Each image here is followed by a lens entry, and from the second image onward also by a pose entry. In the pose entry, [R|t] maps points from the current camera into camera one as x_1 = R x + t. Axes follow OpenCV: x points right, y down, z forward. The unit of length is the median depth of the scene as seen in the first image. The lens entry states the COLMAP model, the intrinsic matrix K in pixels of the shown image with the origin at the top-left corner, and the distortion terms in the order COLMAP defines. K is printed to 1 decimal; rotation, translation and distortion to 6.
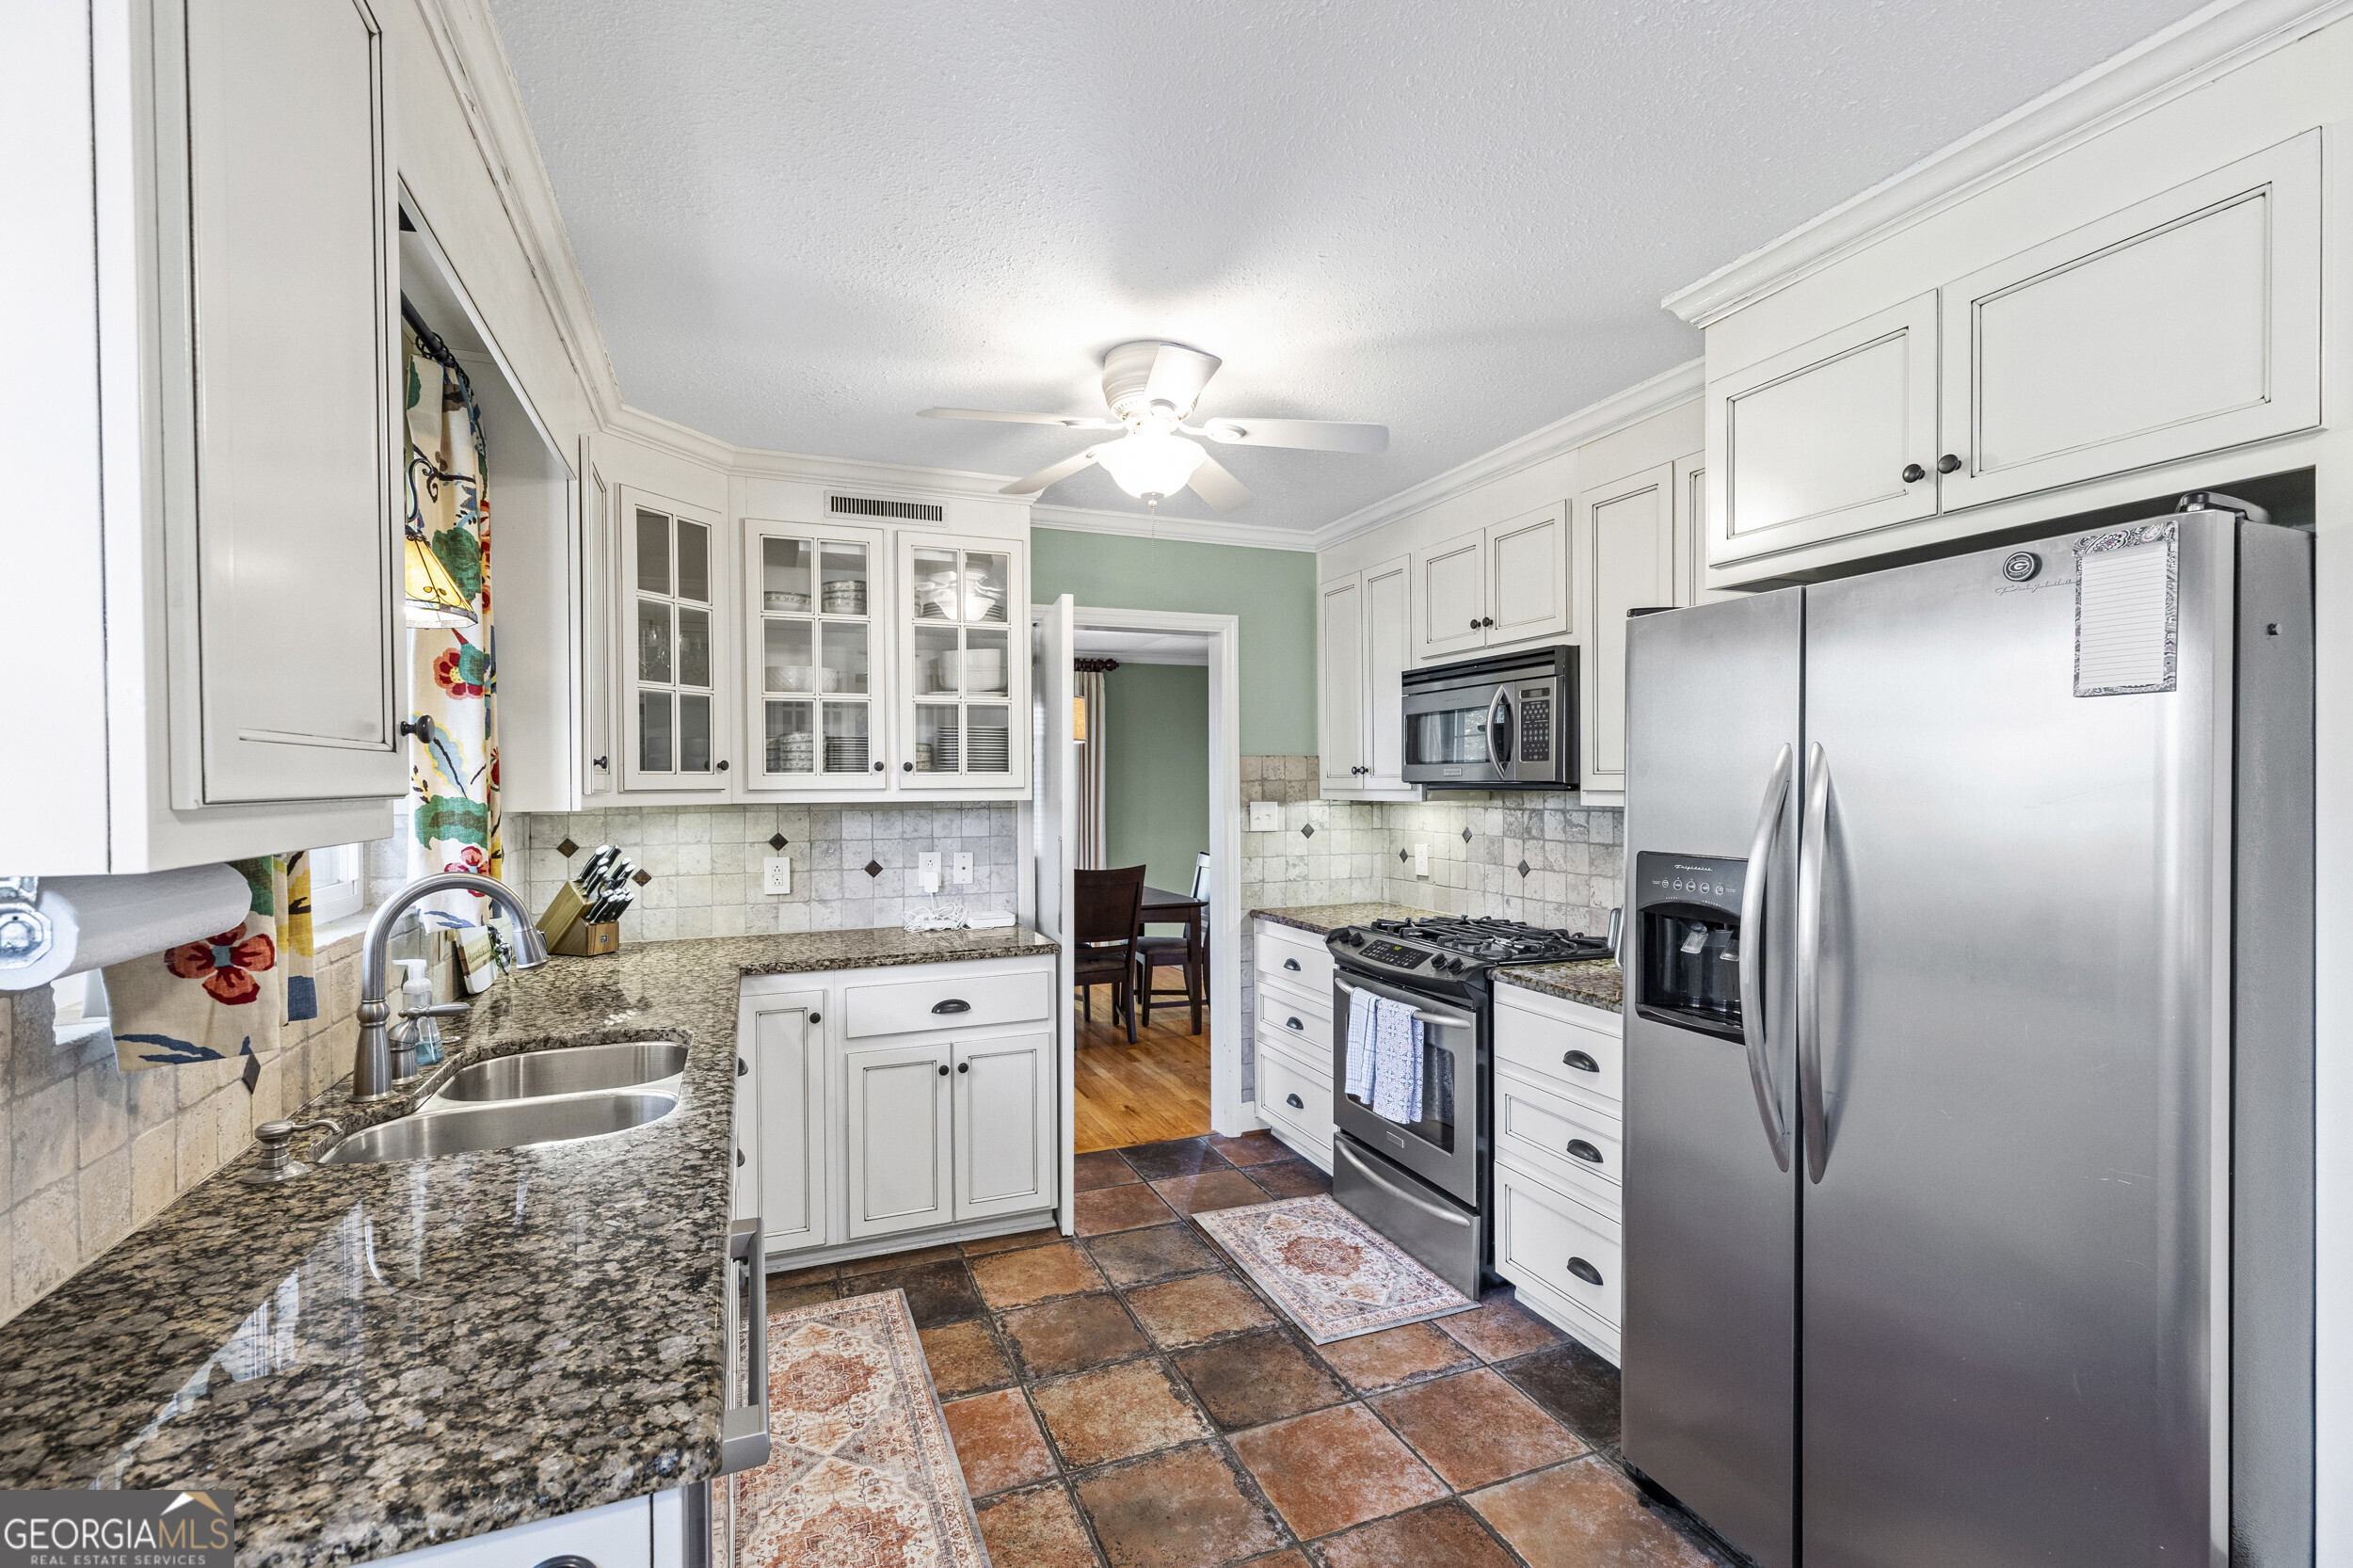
lens RADIAL K [[1048.2, 0, 1170.7], [0, 1048.2, 779.6], [0, 0, 1]] dist [0.002753, 0.000466]
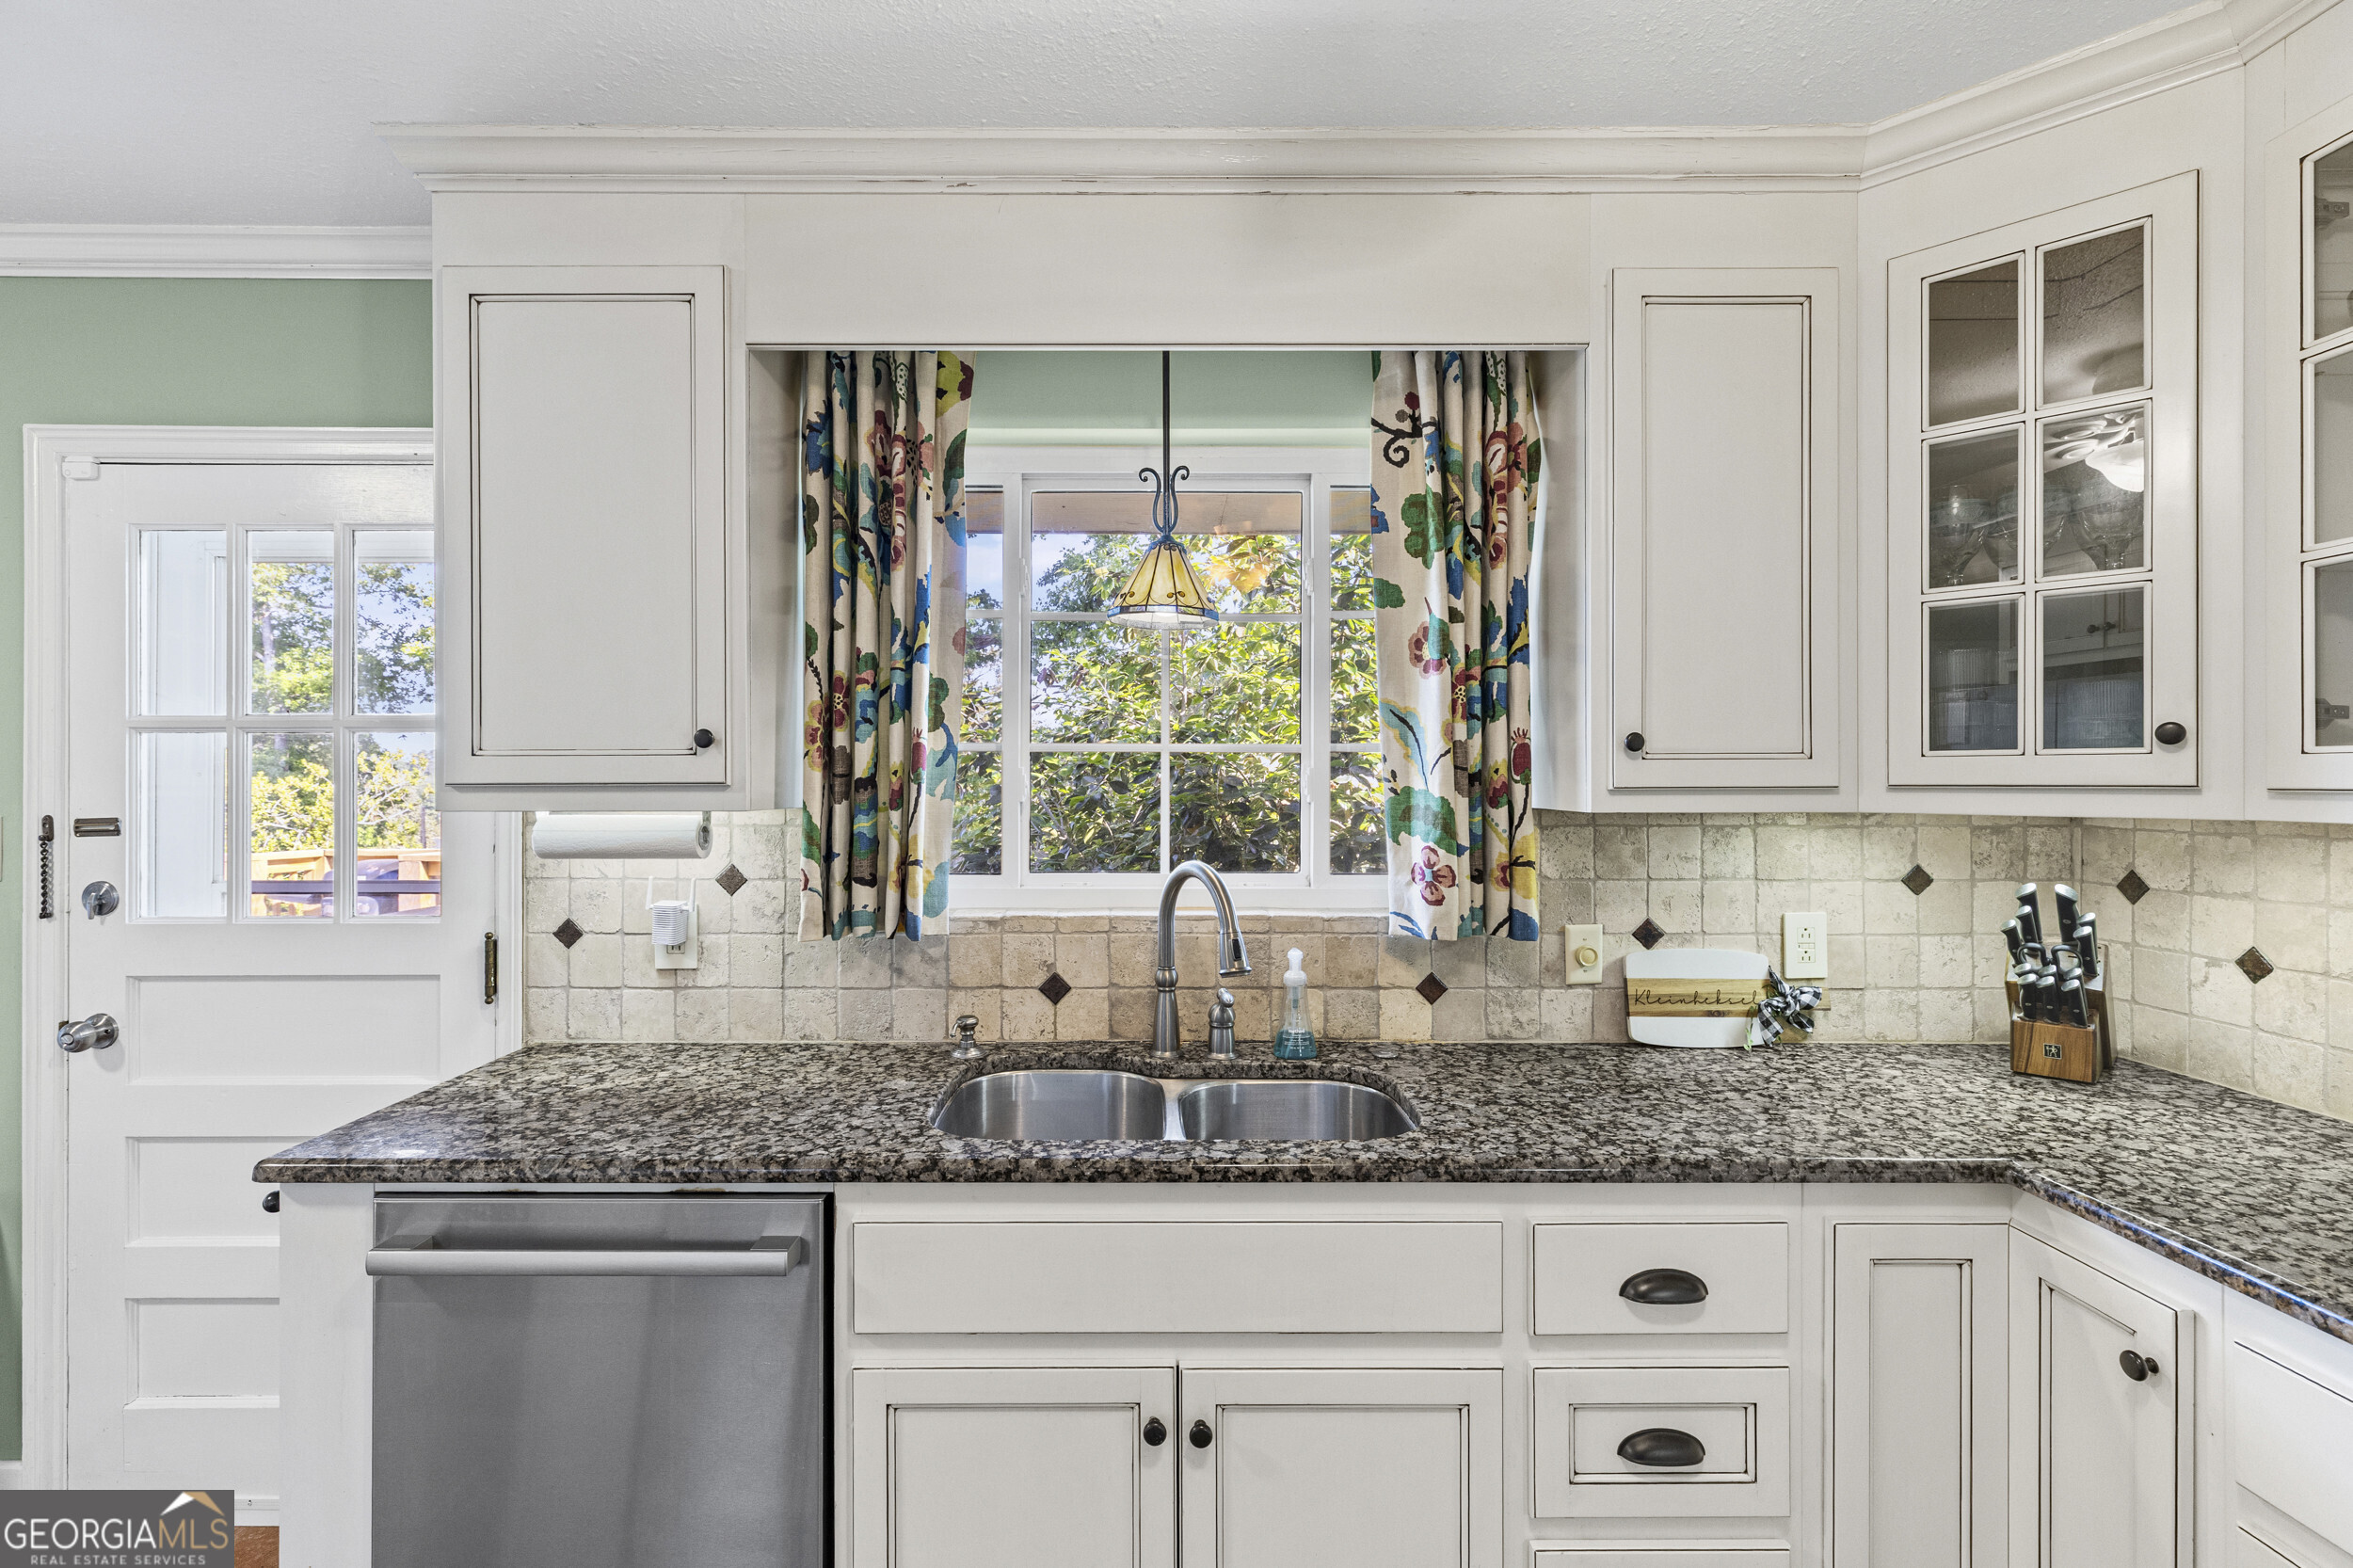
lens RADIAL K [[1076.9, 0, 1168.0], [0, 1076.9, 776.1], [0, 0, 1]] dist [0.004257, 0.000054]
pose [[-0.366484, 0.005232, -0.930410, 0.245528], [0.004316, 0.999983, 0.003923, 0.001272], [0.930414, -0.002578, -0.366500, 1.138347]]
